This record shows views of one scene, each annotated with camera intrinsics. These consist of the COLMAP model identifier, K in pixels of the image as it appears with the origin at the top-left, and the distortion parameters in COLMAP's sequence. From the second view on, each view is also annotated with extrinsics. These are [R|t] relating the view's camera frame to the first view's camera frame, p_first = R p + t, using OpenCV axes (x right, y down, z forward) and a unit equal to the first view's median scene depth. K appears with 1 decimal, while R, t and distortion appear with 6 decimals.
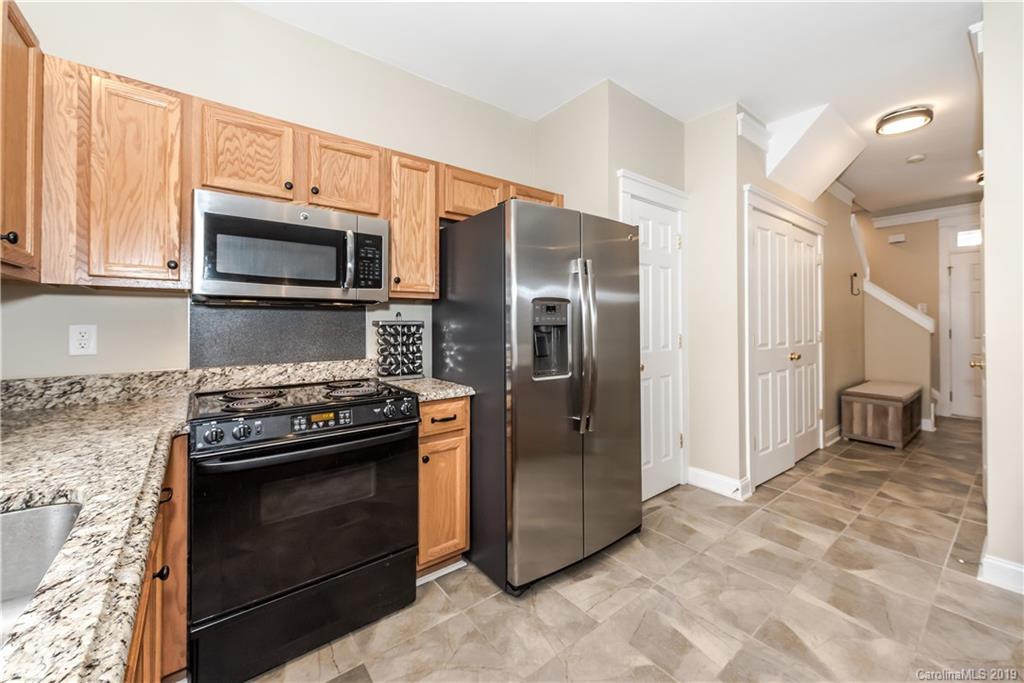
lens RADIAL K [[407.1, 0, 517.4], [0, 407.1, 316.4], [0, 0, 1]] dist [0.007670, -0.003682]
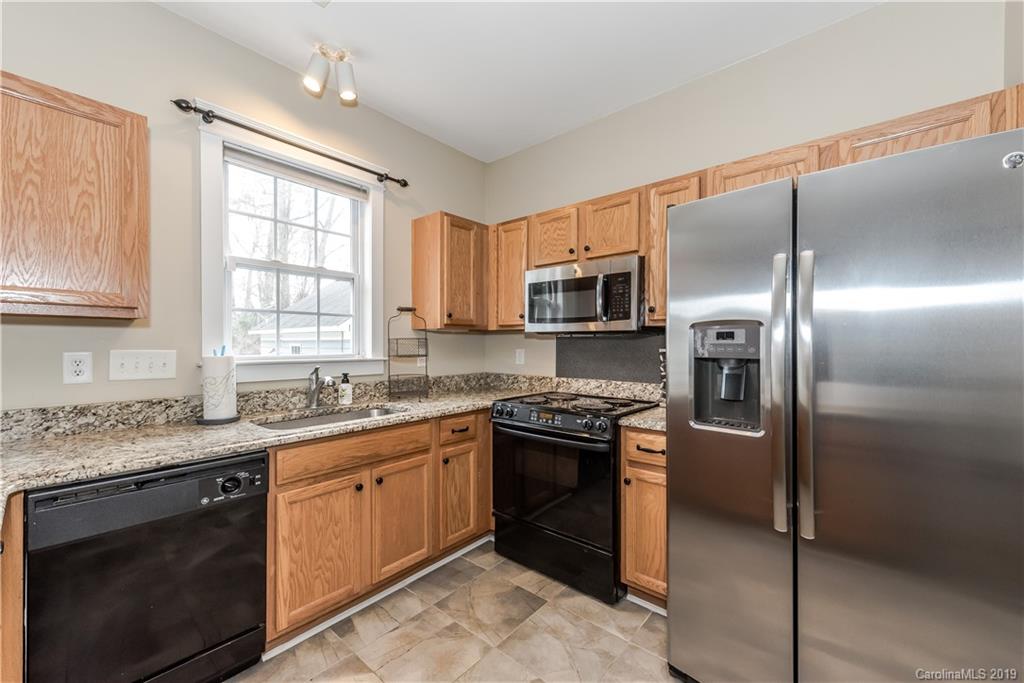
lens RADIAL K [[407.1, 0, 483.7], [0, 407.1, 344.3], [0, 0, 1]] dist [0.007670, -0.003682]
pose [[0.151317, 0.003273, -0.988480, 0.732060], [0.008254, 0.999955, 0.004575, -0.009552], [0.988451, -0.008851, 0.151283, 0.466343]]
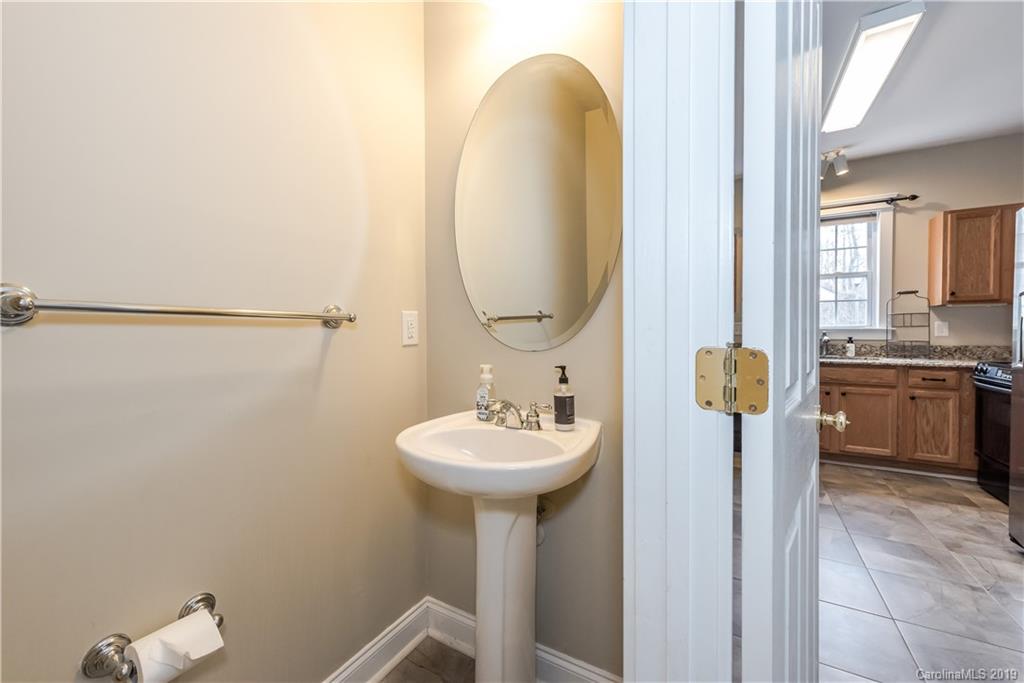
lens RADIAL K [[407.1, 0, 509.8], [0, 407.1, 339.0], [0, 0, 1]] dist [0.007670, -0.003682]
pose [[-0.929710, 0.007576, -0.368215, 1.732925], [0.004331, 0.999944, 0.009637, 0.065028], [0.368268, 0.007365, -0.929691, 1.496548]]
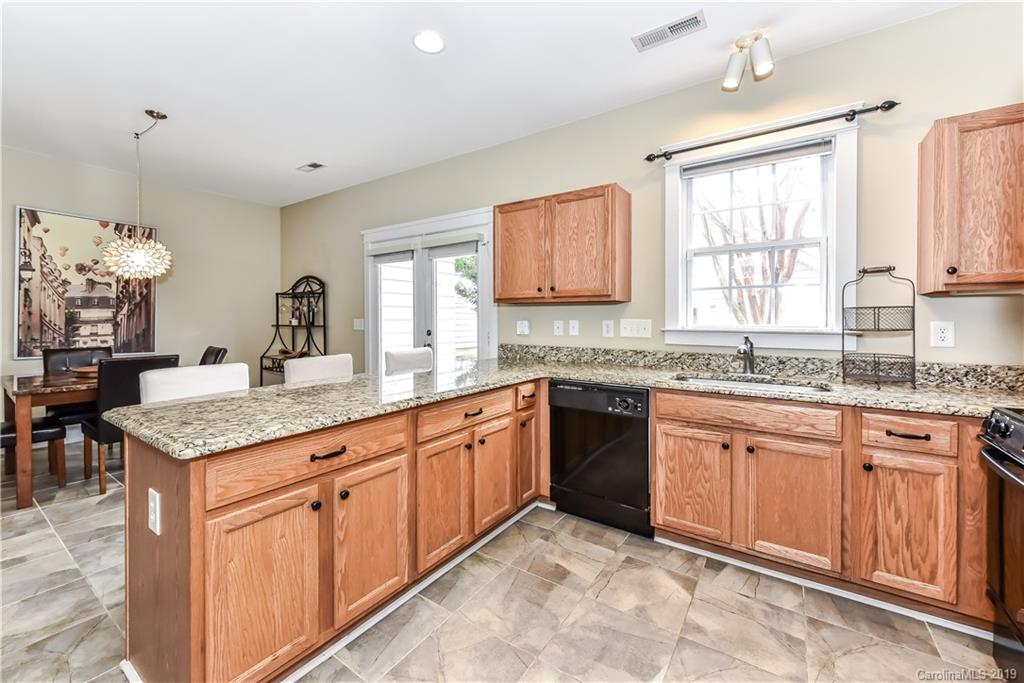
lens RADIAL K [[407.1, 0, 521.6], [0, 407.1, 324.4], [0, 0, 1]] dist [0.007670, -0.003682]
pose [[-0.953067, 0.001060, -0.302758, 0.551355], [0.000395, 0.999997, 0.002257, 0.016412], [0.302759, 0.002032, -0.953065, 1.161531]]
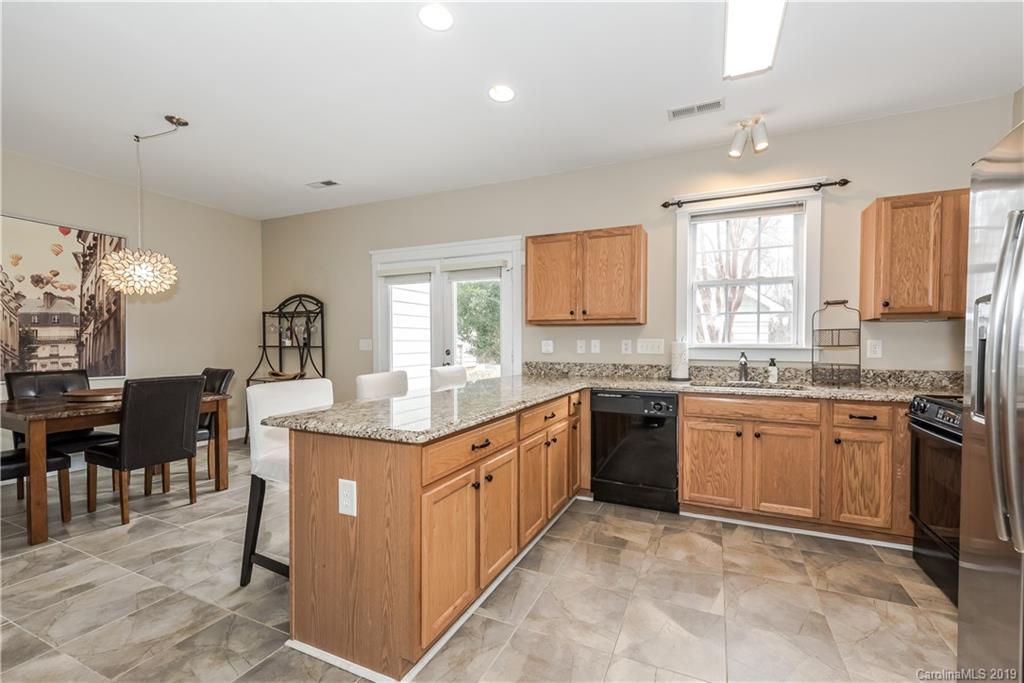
lens RADIAL K [[407.1, 0, 553.1], [0, 407.1, 353.7], [0, 0, 1]] dist [0.007670, -0.003682]
pose [[-0.872866, 0.009881, -0.487860, 0.954245], [0.001909, 0.999856, 0.016836, 0.035031], [0.487957, 0.013764, -0.872759, 1.213672]]
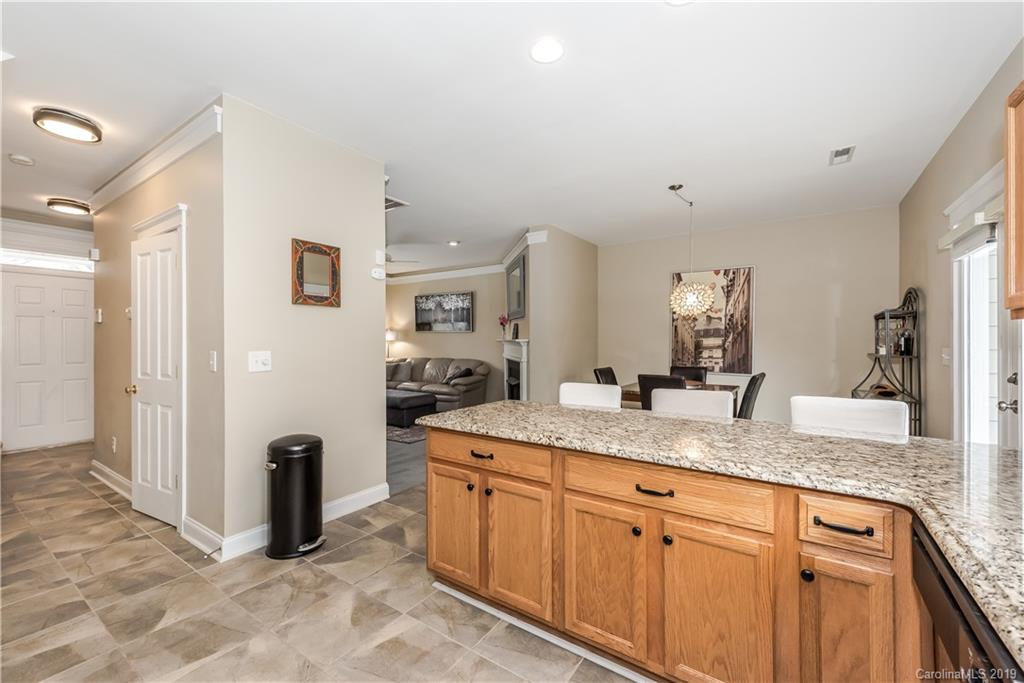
lens RADIAL K [[407.1, 0, 510.6], [0, 407.1, 339.8], [0, 0, 1]] dist [0.007670, -0.003682]
pose [[-0.276456, 0.005530, 0.961011, -0.316406], [-0.005546, 0.999958, -0.007350, -0.019842], [-0.961011, -0.007362, -0.276413, 0.555837]]
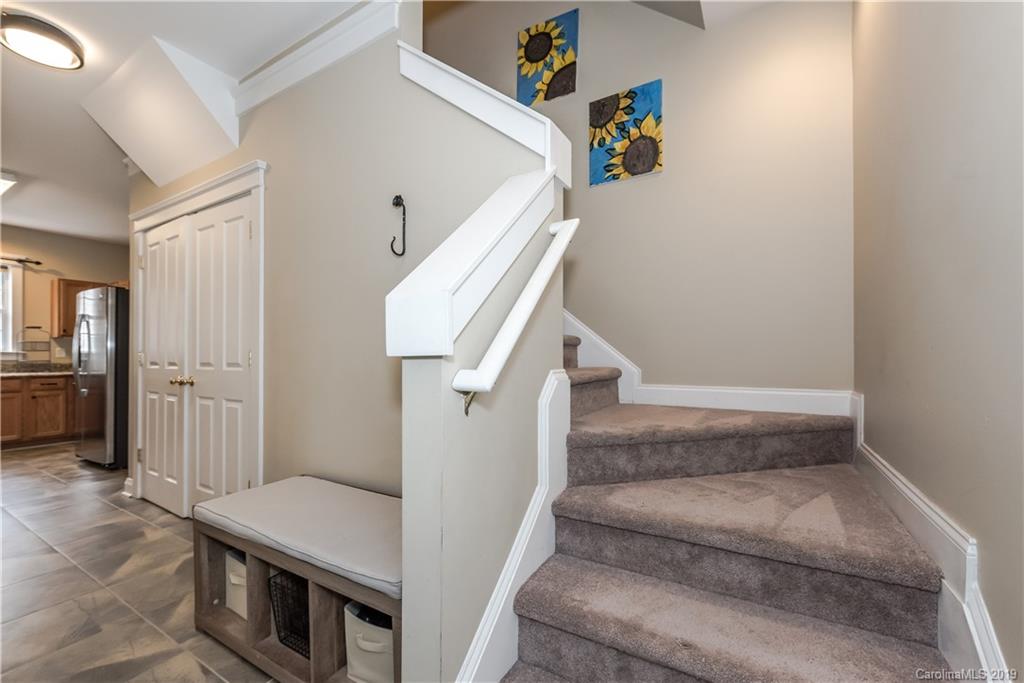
lens RADIAL K [[407.1, 0, 504.1], [0, 407.1, 353.8], [0, 0, 1]] dist [0.007670, -0.003682]
pose [[0.345373, -0.004327, -0.938456, 3.008978], [0.013413, 0.999910, 0.000326, 0.096153], [0.938370, -0.012700, 0.345400, 2.438173]]
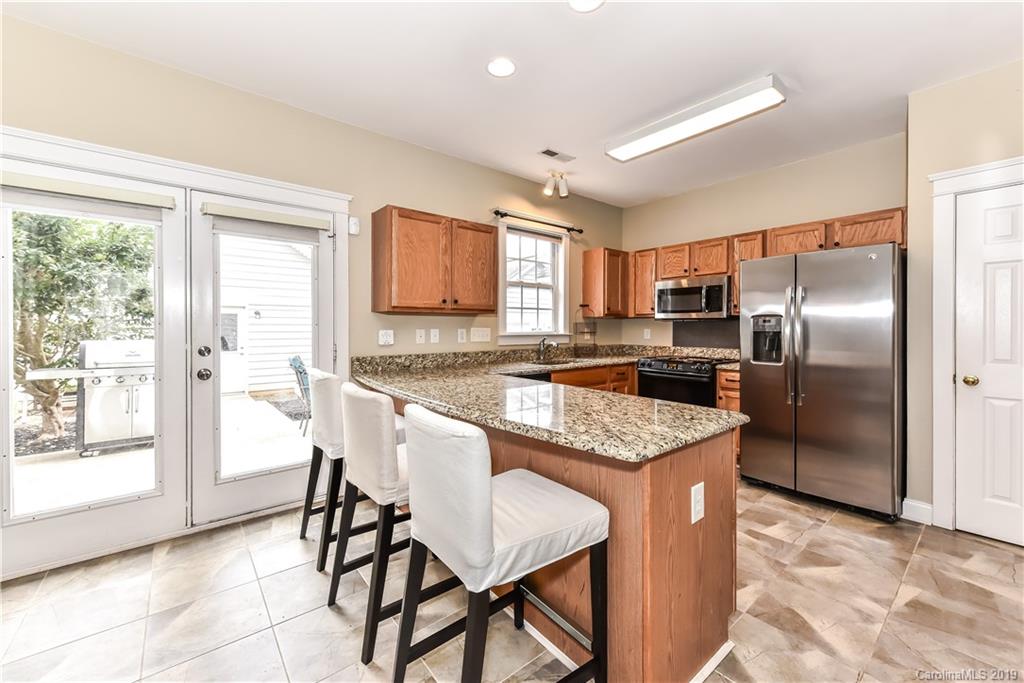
lens RADIAL K [[407.1, 0, 509.4], [0, 407.1, 327.8], [0, 0, 1]] dist [0.007670, -0.003682]
pose [[0.010125, 0.005686, -0.999933, 1.701452], [0.008003, 0.999951, 0.005767, -0.010704], [0.999917, -0.008061, 0.010079, -0.043187]]
